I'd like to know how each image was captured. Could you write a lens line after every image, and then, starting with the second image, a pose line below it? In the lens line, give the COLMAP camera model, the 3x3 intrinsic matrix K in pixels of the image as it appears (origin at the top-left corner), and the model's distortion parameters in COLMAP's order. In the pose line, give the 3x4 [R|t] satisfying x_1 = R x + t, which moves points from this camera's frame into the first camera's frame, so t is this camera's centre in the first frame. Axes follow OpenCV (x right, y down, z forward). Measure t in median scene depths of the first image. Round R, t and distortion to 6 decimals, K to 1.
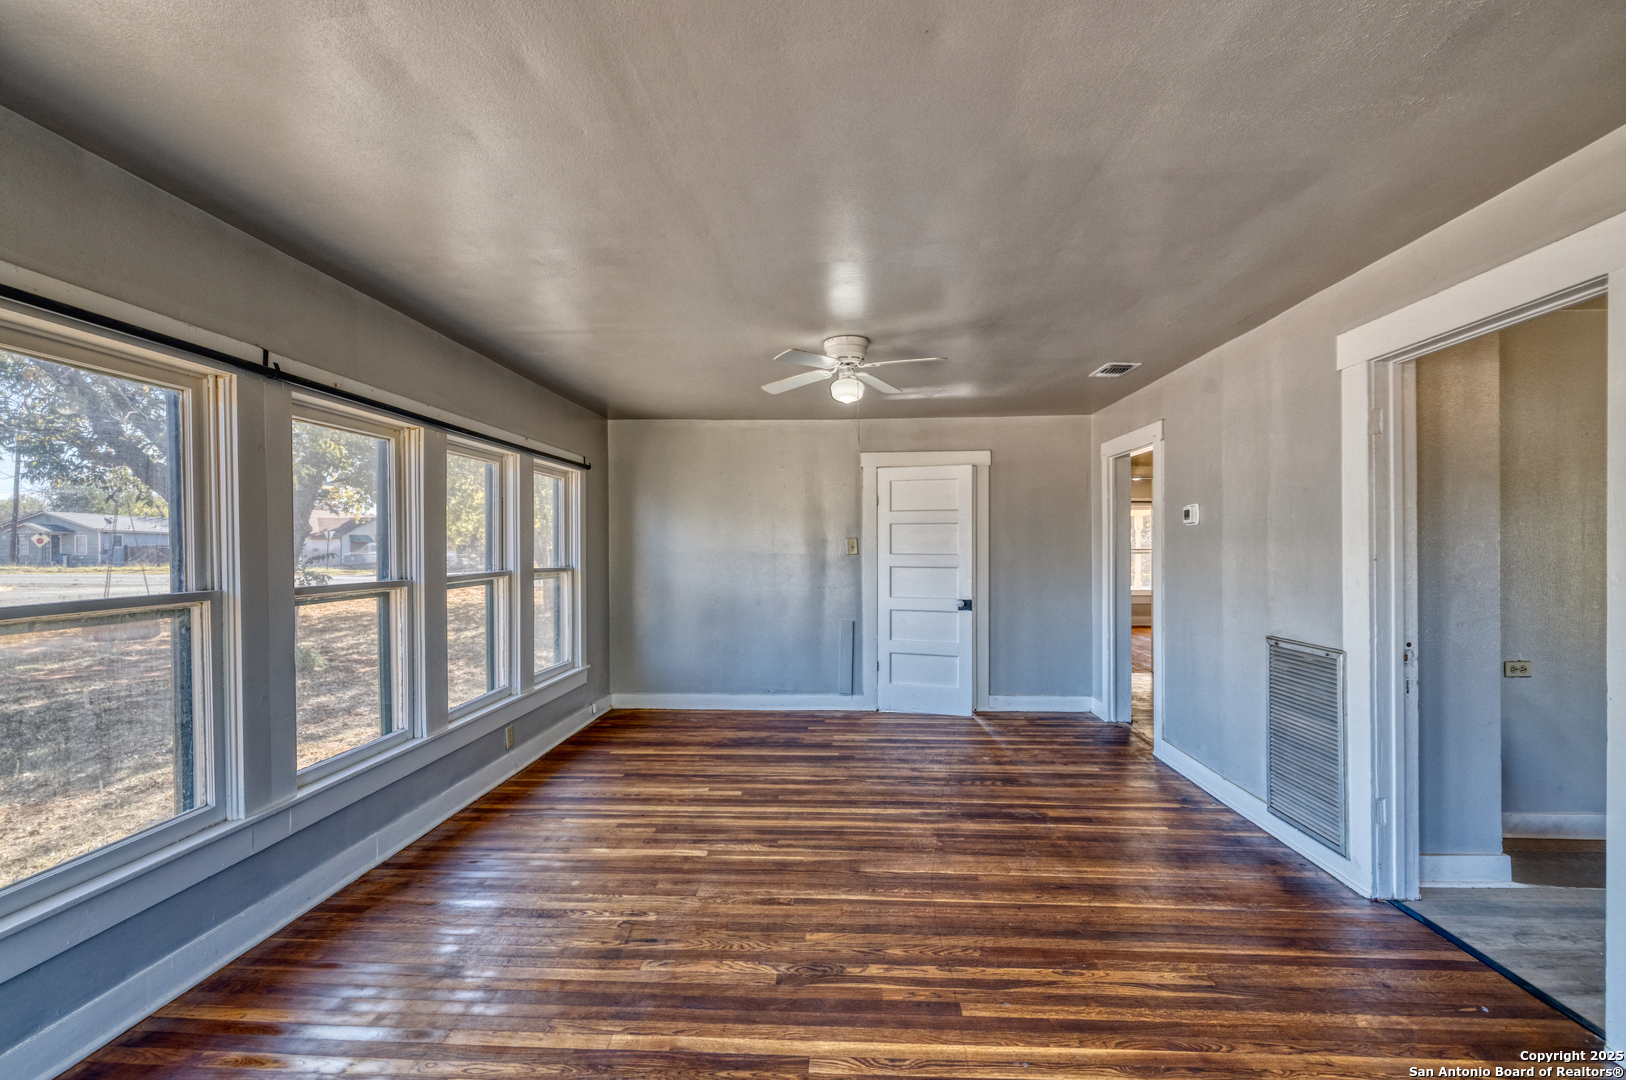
lens RADIAL K [[680.7, 0, 811.8], [0, 680.7, 546.4], [0, 0, 1]] dist [-0.000834, 0.000501]
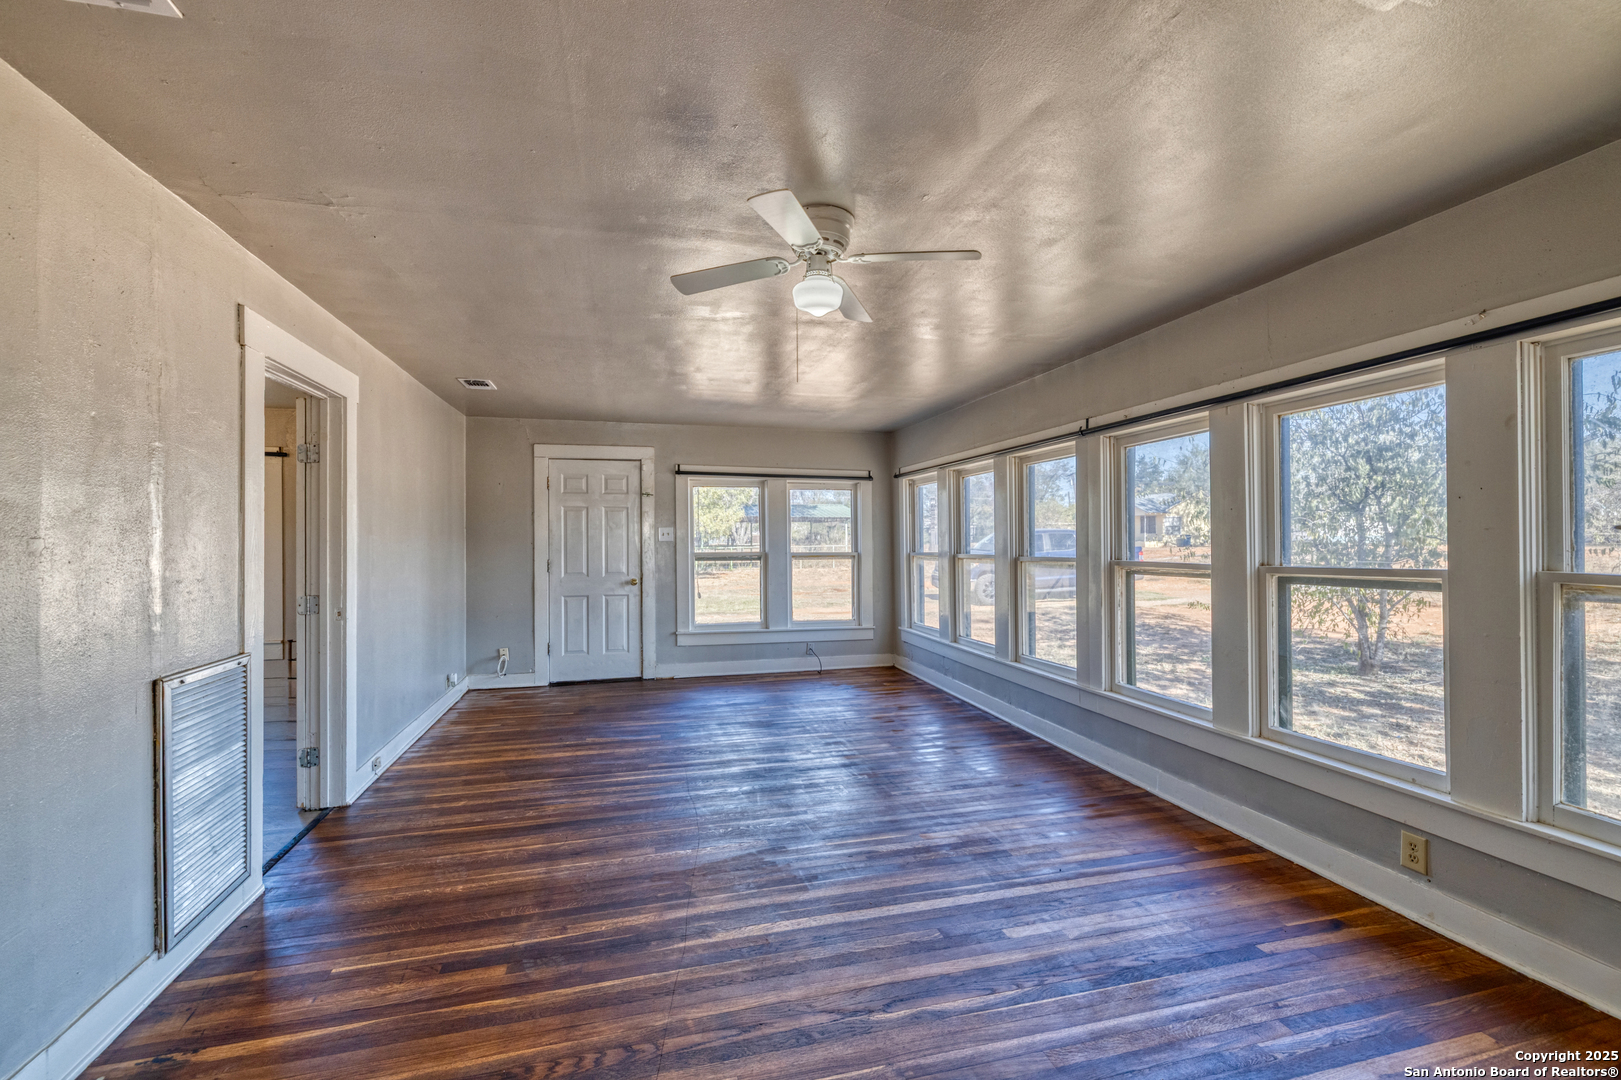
lens RADIAL K [[678.6, 0, 812.5], [0, 678.6, 540.1], [0, 0, 1]] dist [-0.000834, 0.000501]
pose [[-0.947952, 0.007467, -0.318326, 0.287235], [0.007667, 0.999970, 0.000624, 0.006971], [0.318321, -0.001849, -0.947981, 1.733219]]
